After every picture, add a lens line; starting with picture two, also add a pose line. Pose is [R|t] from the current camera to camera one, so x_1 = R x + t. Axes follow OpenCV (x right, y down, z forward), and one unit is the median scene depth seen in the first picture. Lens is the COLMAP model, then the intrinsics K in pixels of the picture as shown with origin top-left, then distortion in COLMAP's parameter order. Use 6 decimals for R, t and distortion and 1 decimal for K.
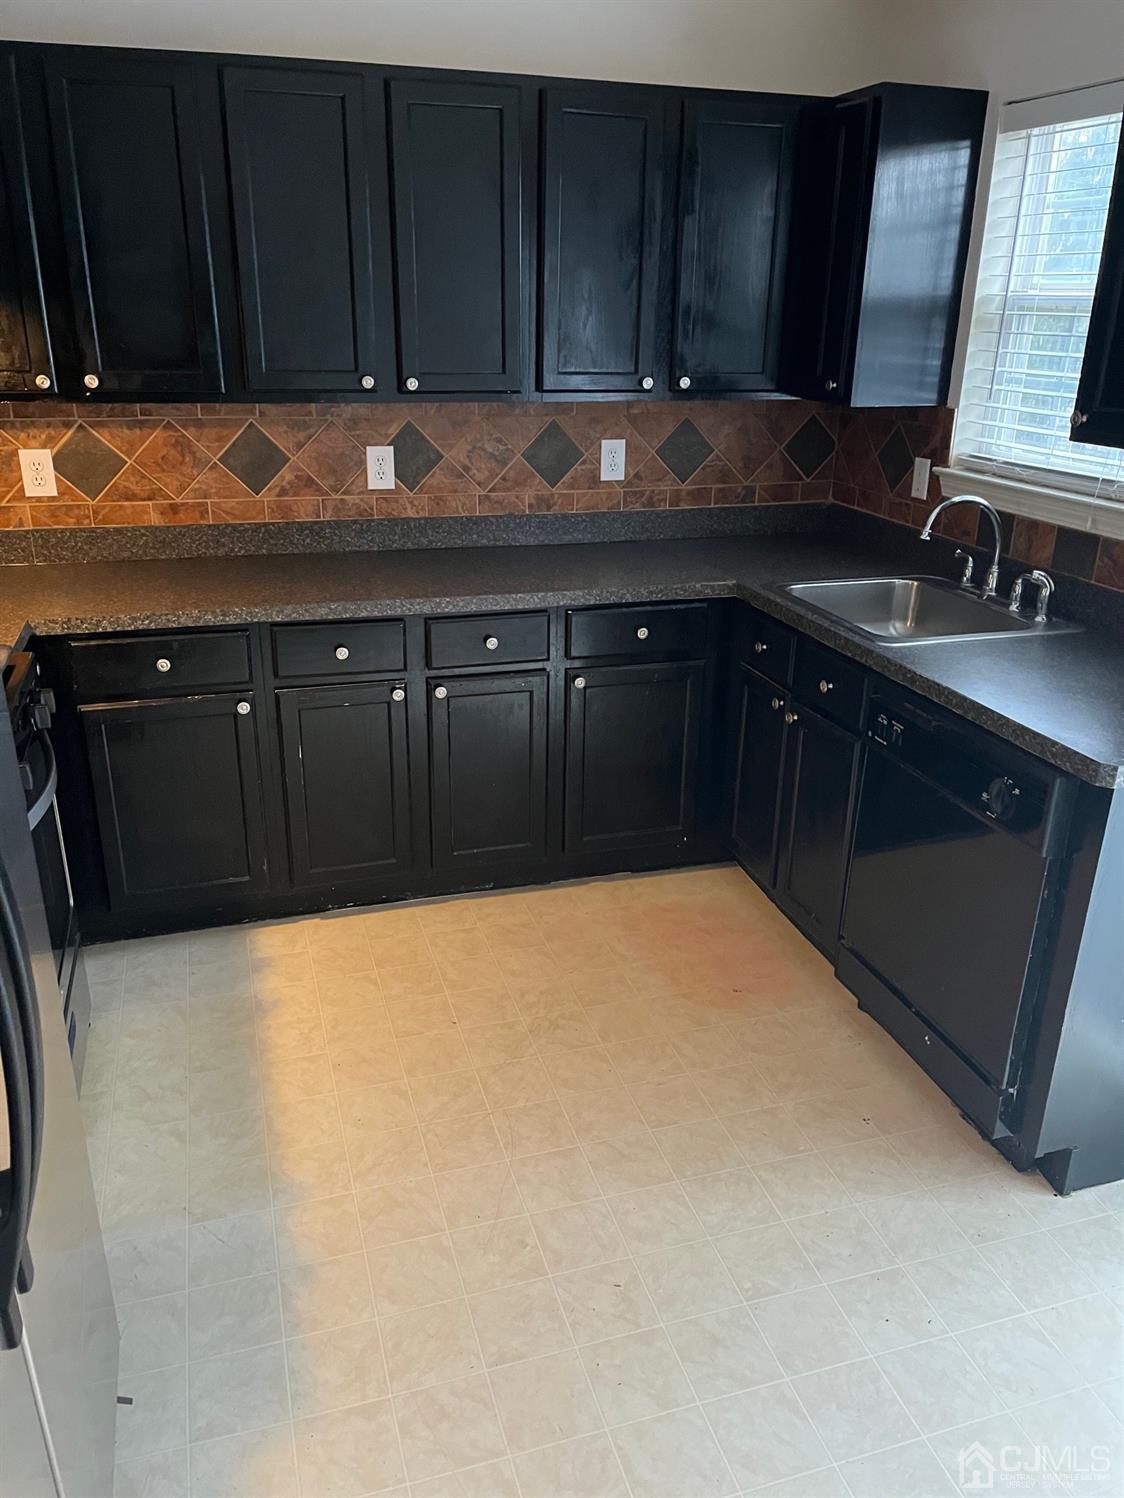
lens RADIAL K [[1136.2, 0, 560.2], [0, 1136.2, 751.0], [0, 0, 1]] dist [0.031637, -0.011678]
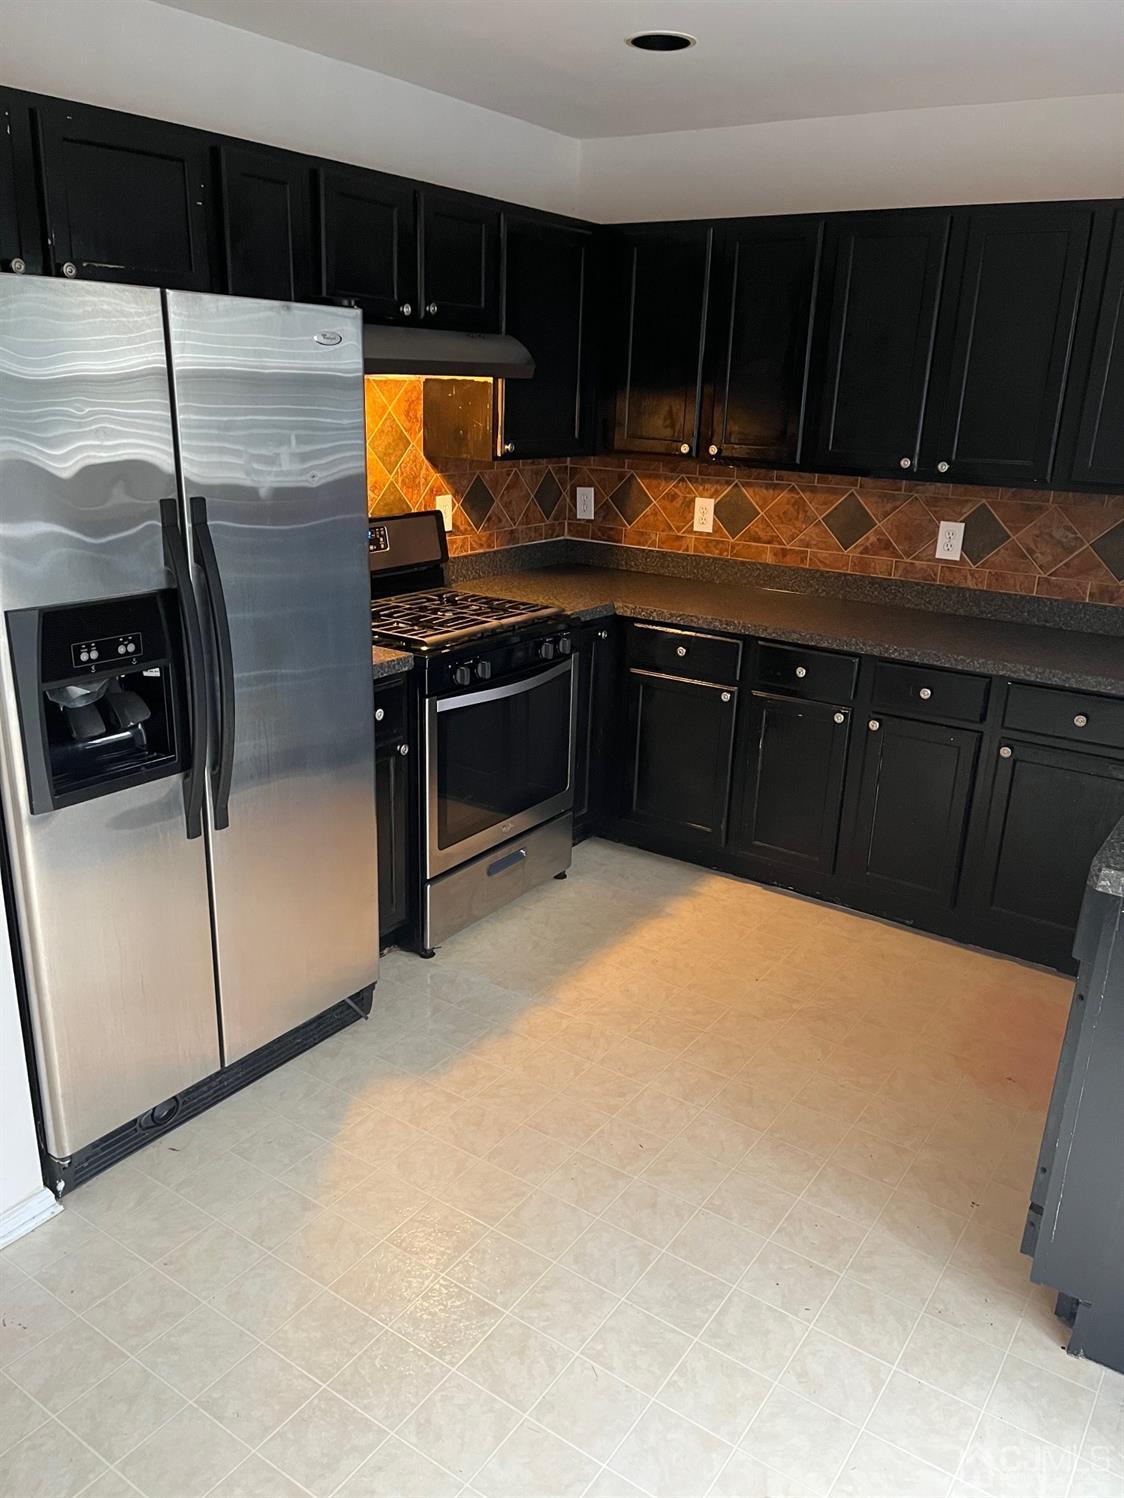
lens RADIAL K [[1136.2, 0, 559.1], [0, 1136.2, 751.3], [0, 0, 1]] dist [0.031637, -0.011678]
pose [[0.617795, 0.247221, -0.746466, 0.518714], [-0.307289, 0.949709, 0.060213, 0.001821], [0.723812, 0.192182, 0.662694, 0.005928]]
